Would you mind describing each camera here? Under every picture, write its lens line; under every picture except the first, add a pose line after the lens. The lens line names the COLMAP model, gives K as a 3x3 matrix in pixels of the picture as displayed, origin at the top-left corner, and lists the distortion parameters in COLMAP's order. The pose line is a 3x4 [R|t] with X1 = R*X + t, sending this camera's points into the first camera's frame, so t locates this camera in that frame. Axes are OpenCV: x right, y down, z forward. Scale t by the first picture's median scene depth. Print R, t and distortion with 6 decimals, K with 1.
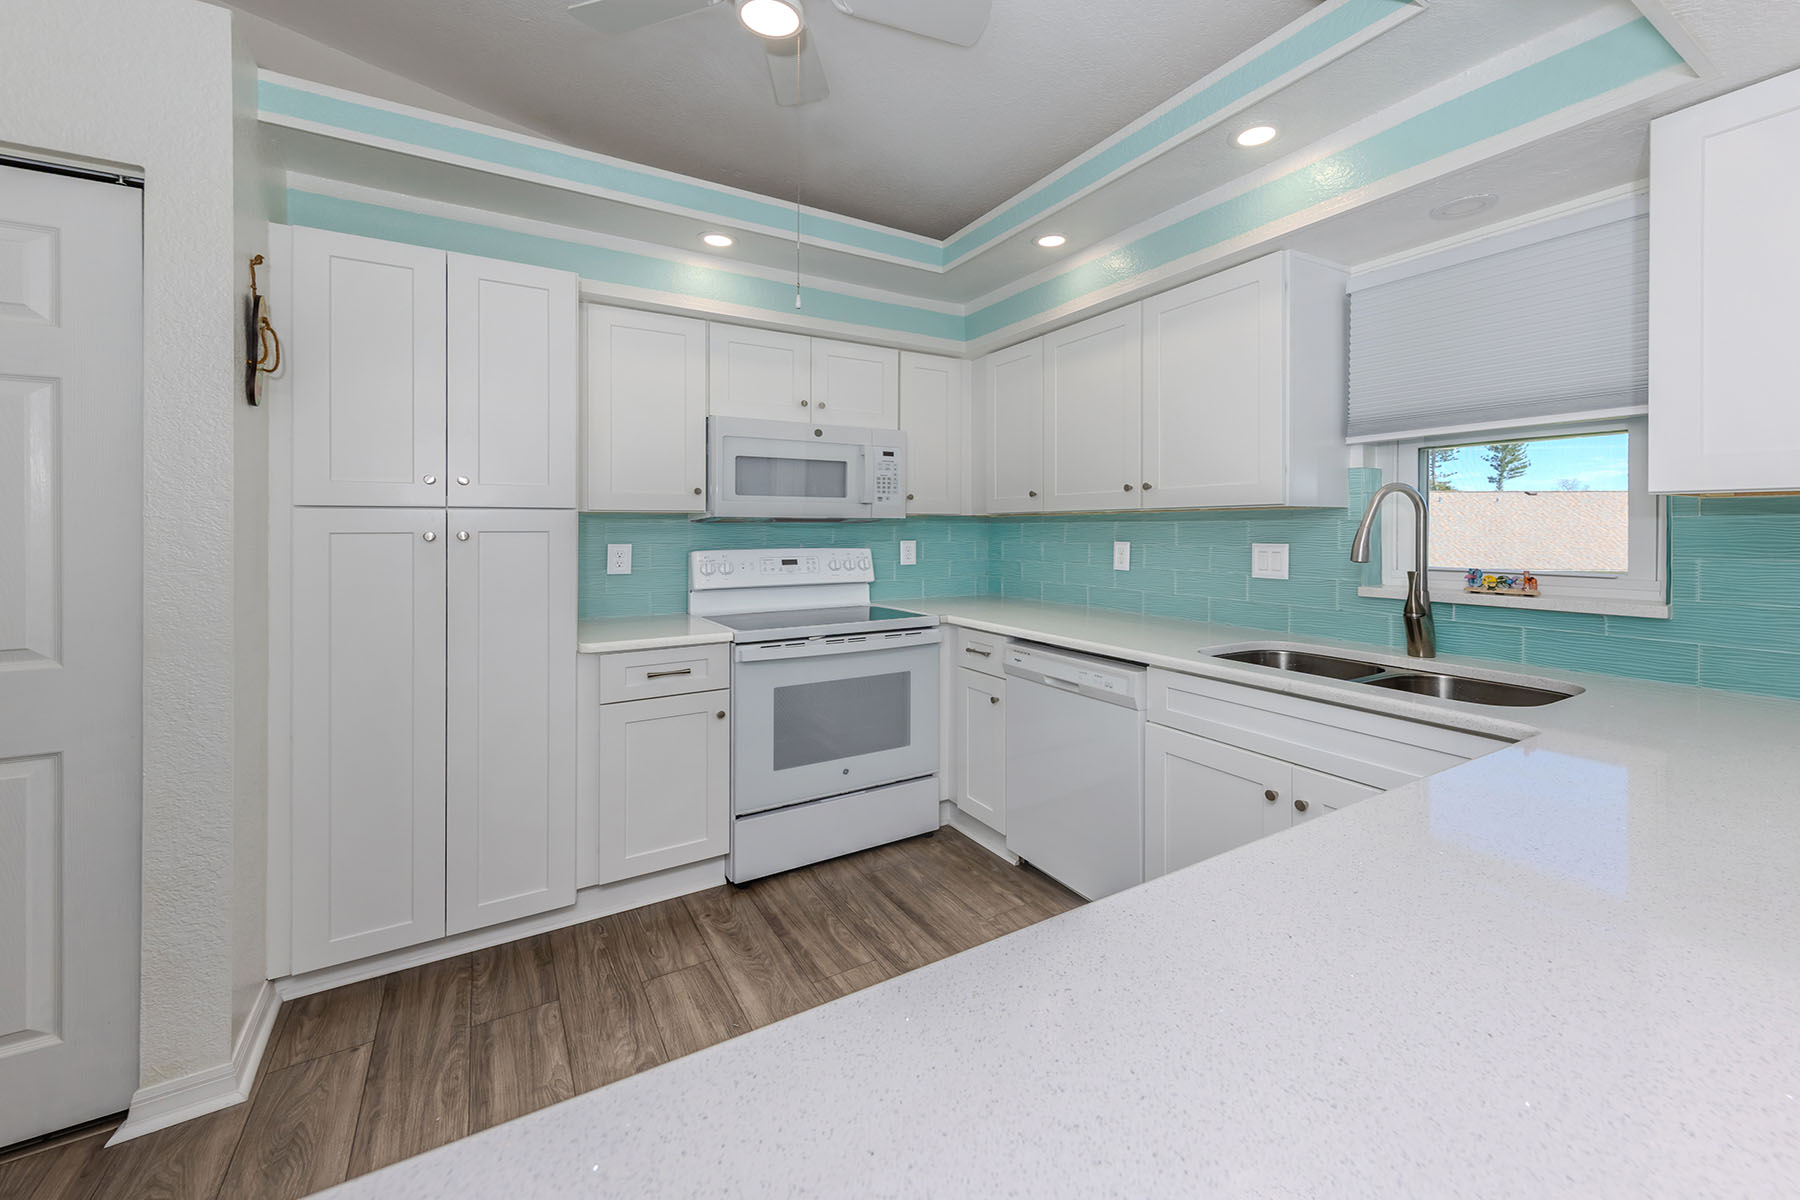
lens RADIAL K [[713.9, 0, 958.2], [0, 713.9, 546.8], [0, 0, 1]] dist [0.003203, -0.001381]
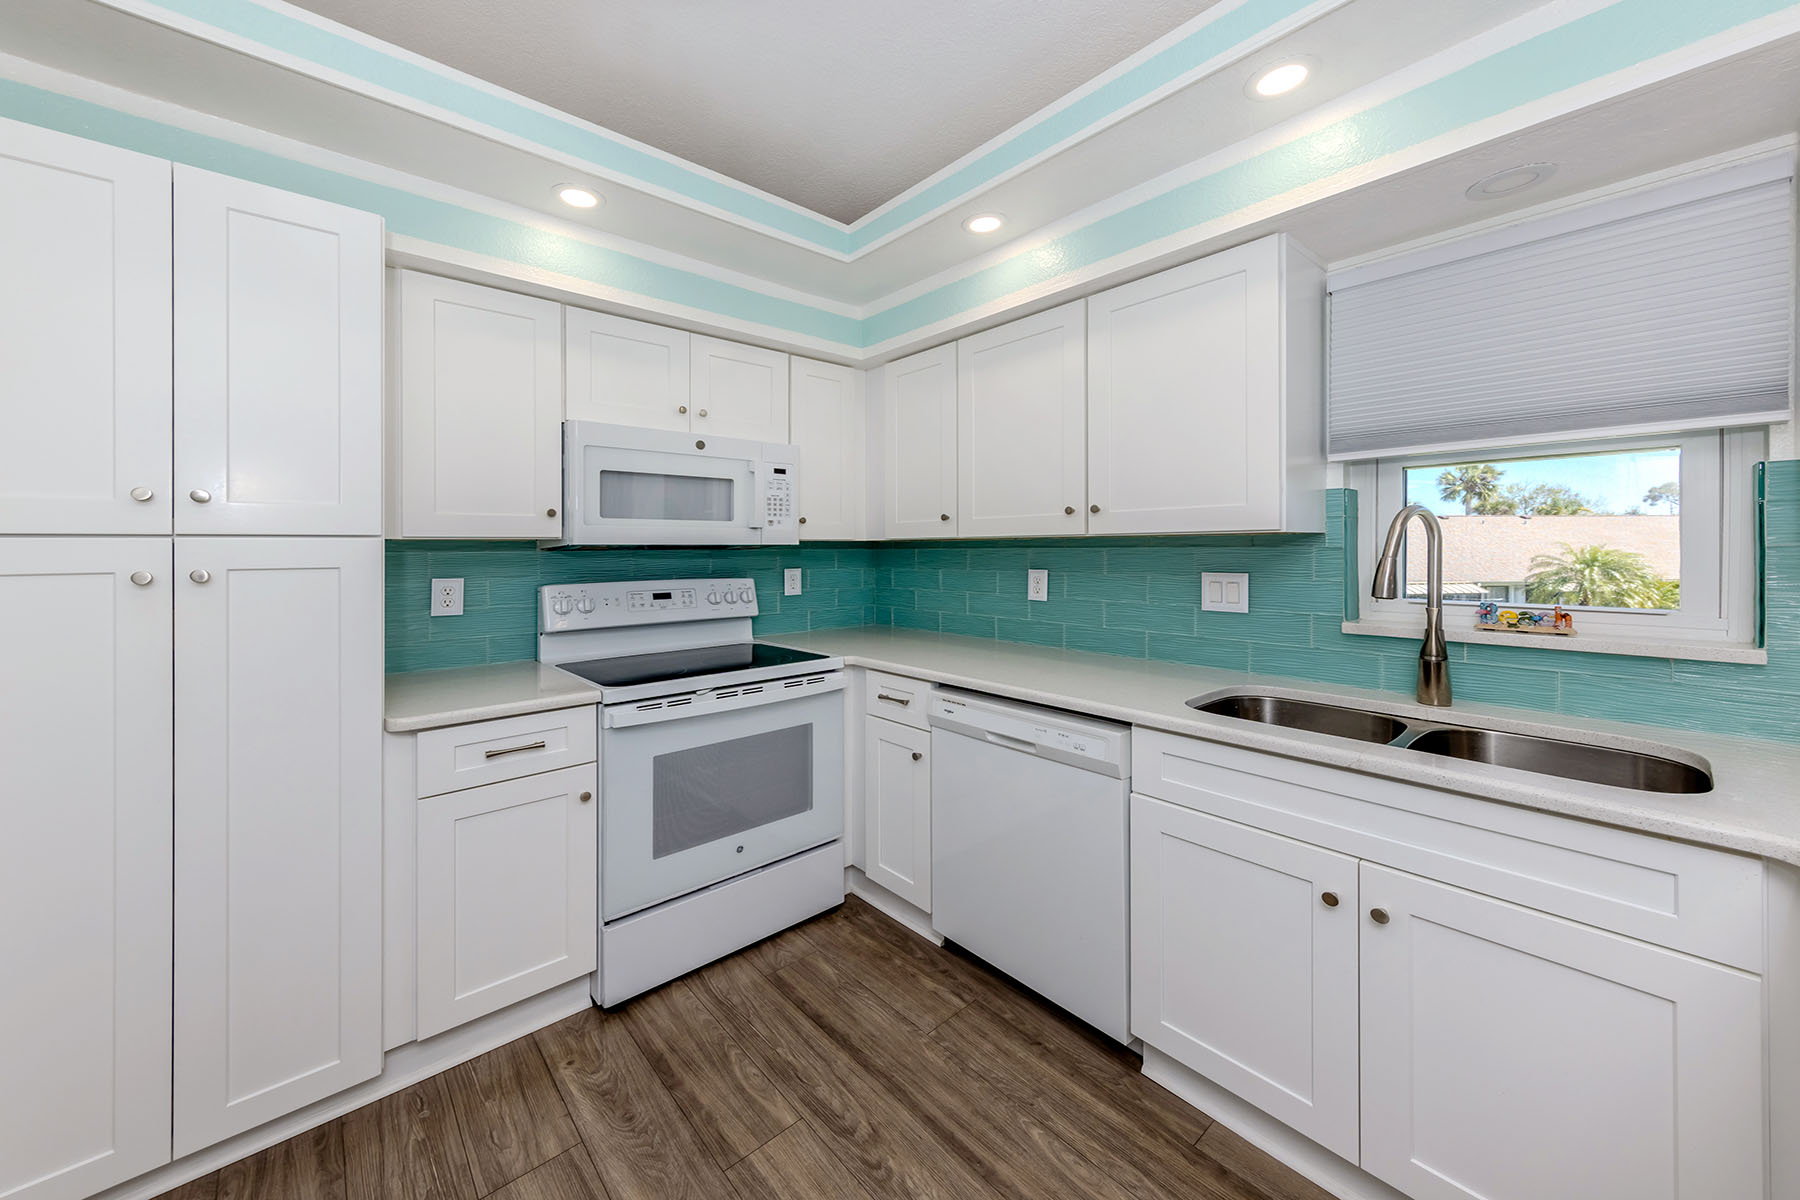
lens RADIAL K [[659.9, 0, 879.6], [0, 659.9, 561.2], [0, 0, 1]] dist [0.005759, -0.001381]
pose [[0.991448, -0.006433, 0.130346, -0.101969], [0.007519, 0.999941, -0.007842, -0.016105], [-0.130287, 0.008755, 0.991438, 0.227283]]
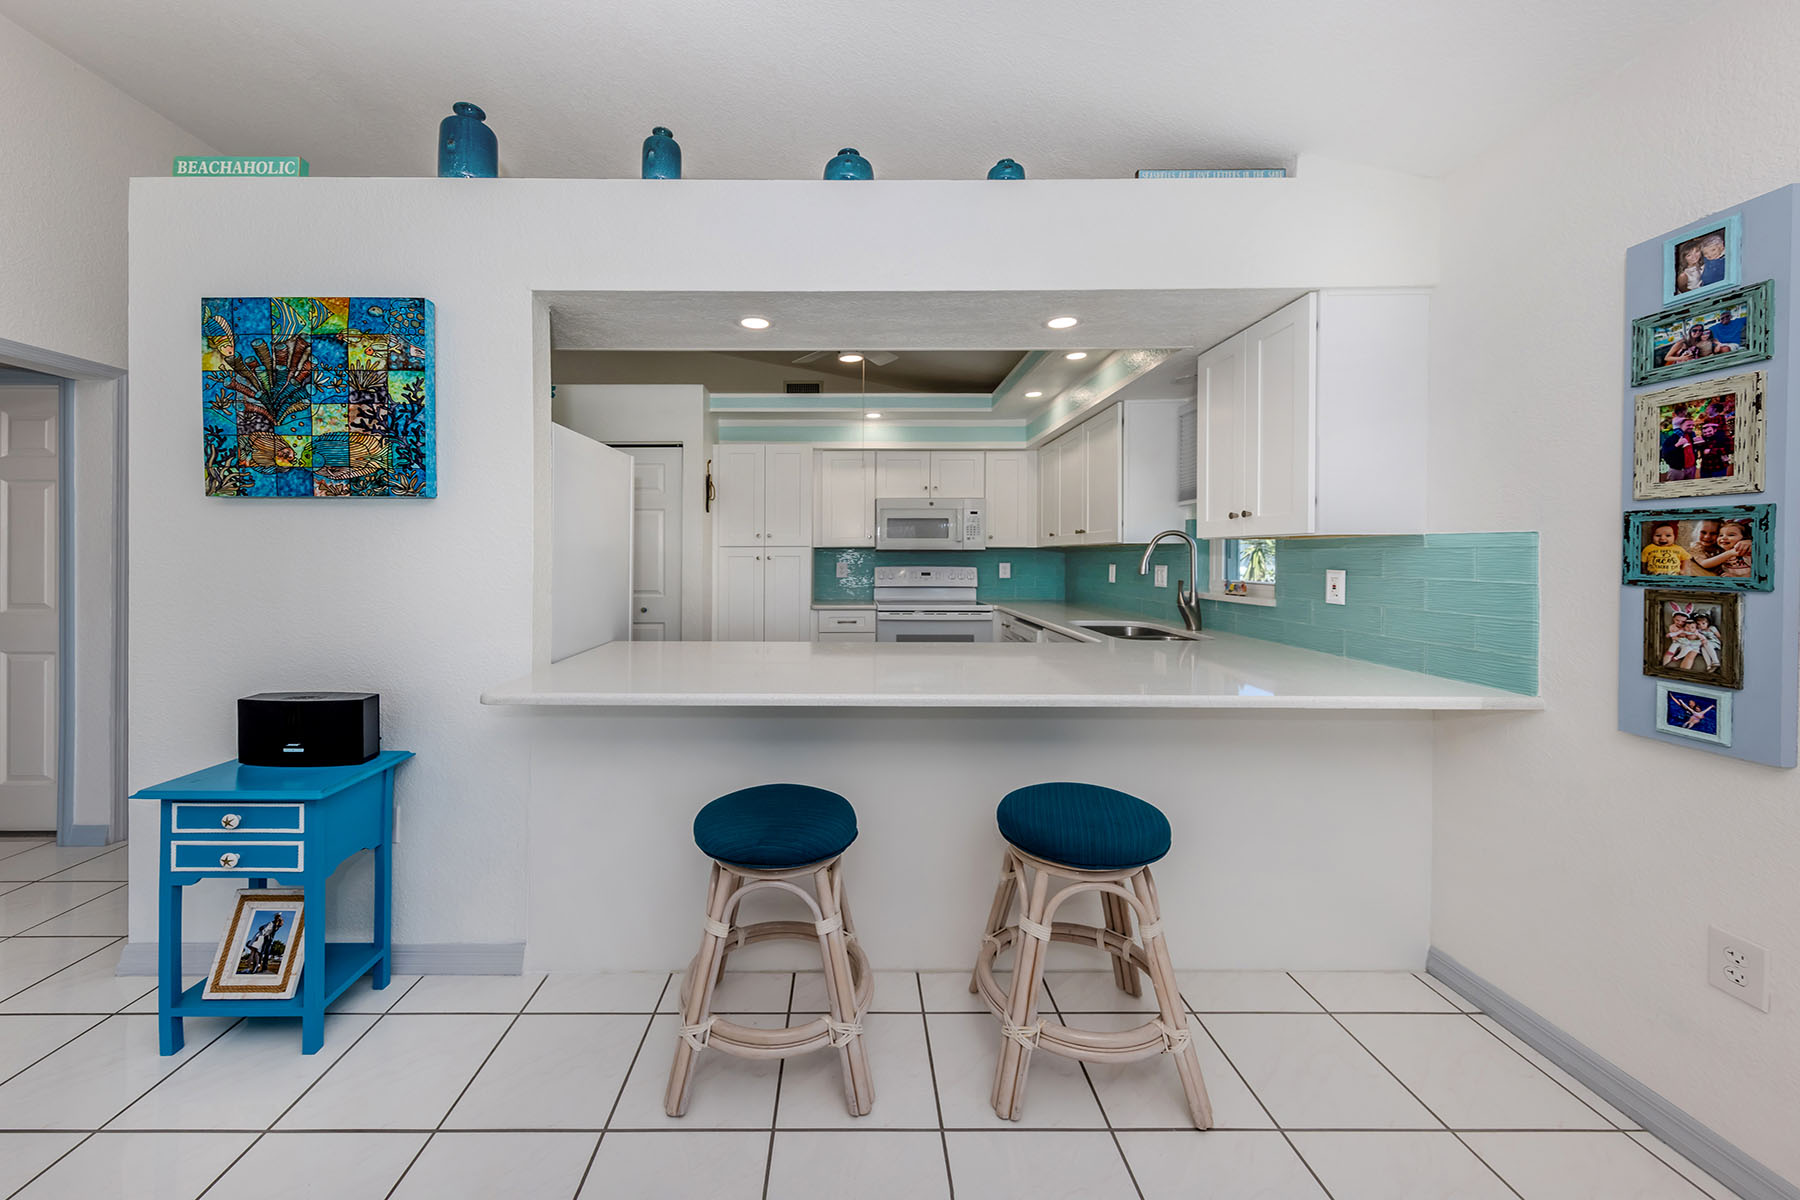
lens RADIAL K [[659.9, 0, 854.6], [0, 659.9, 595.1], [0, 0, 1]] dist [0.005759, -0.001381]
pose [[0.840625, 0.035492, -0.540454, 0.658027], [-0.016525, 0.999067, 0.039906, 0.014649], [0.541366, -0.024616, 0.840427, -0.634326]]
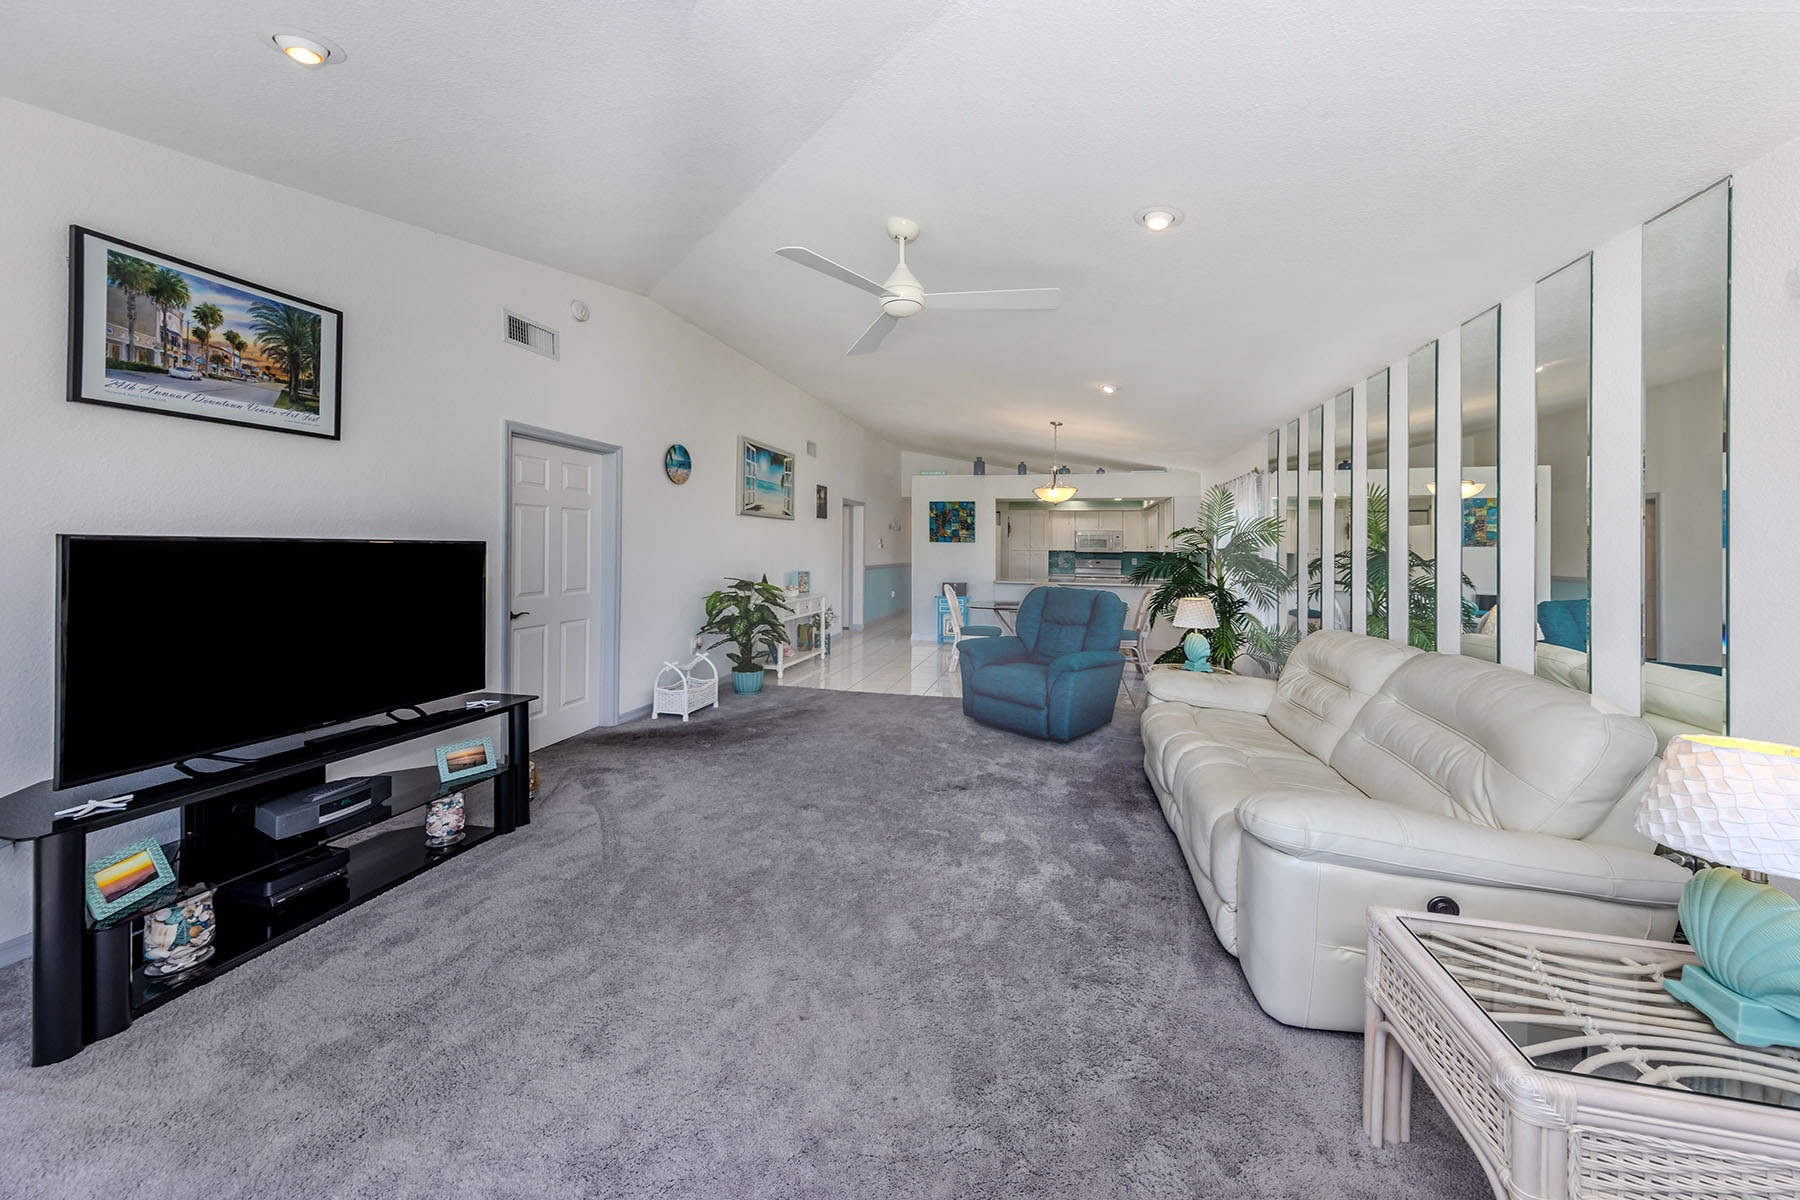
lens RADIAL K [[600.2, 0, 895.3], [0, 600.2, 516.5], [0, 0, 1]] dist [-0.000462, -0.000044]
pose [[0.659638, -0.031616, -0.750918, 2.105321], [-0.030695, 0.997148, -0.068946, 0.042797], [0.750956, 0.068528, 0.656787, -2.875676]]
